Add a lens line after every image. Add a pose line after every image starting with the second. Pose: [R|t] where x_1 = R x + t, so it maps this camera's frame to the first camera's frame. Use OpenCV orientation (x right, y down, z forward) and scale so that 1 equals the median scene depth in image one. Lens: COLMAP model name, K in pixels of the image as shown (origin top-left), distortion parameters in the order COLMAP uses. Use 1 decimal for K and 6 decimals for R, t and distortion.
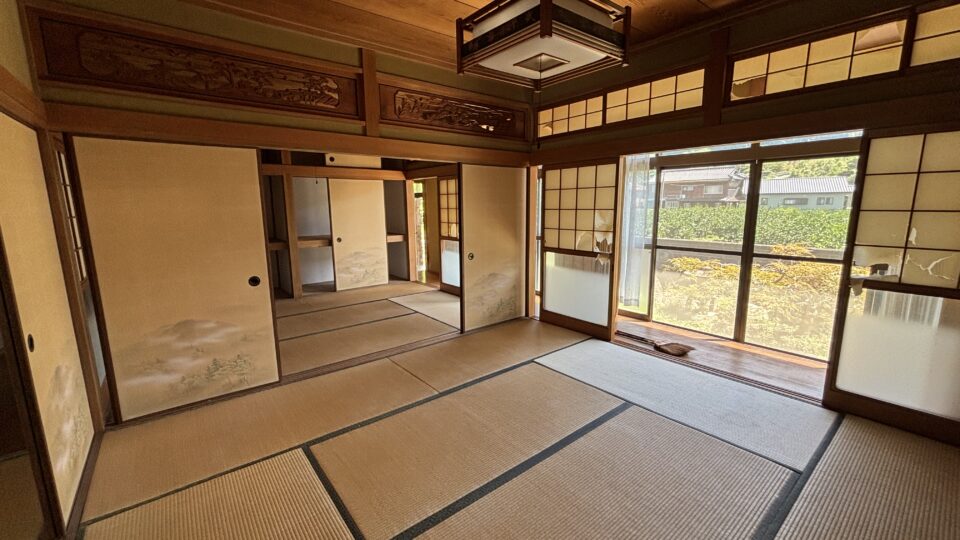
lens RADIAL K [[388.1, 0, 474.1], [0, 388.1, 272.3], [0, 0, 1]] dist [0.002968, 0.000054]
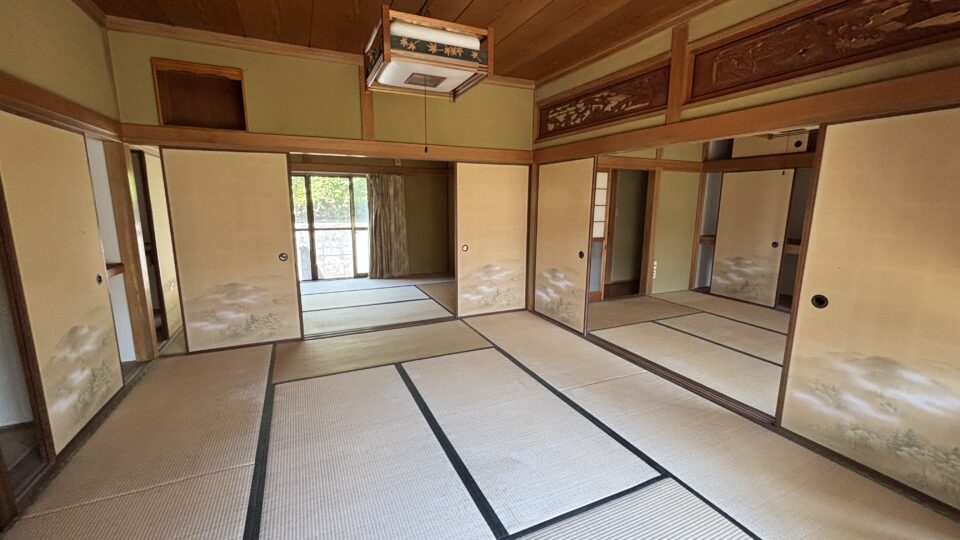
lens RADIAL K [[388.1, 0, 484.5], [0, 388.1, 274.0], [0, 0, 1]] dist [0.002968, 0.000054]
pose [[-0.223755, 0.194235, -0.955095, 0.798062], [-0.172494, 0.956580, 0.234948, -0.166535], [0.959260, 0.217319, -0.180535, 0.876739]]
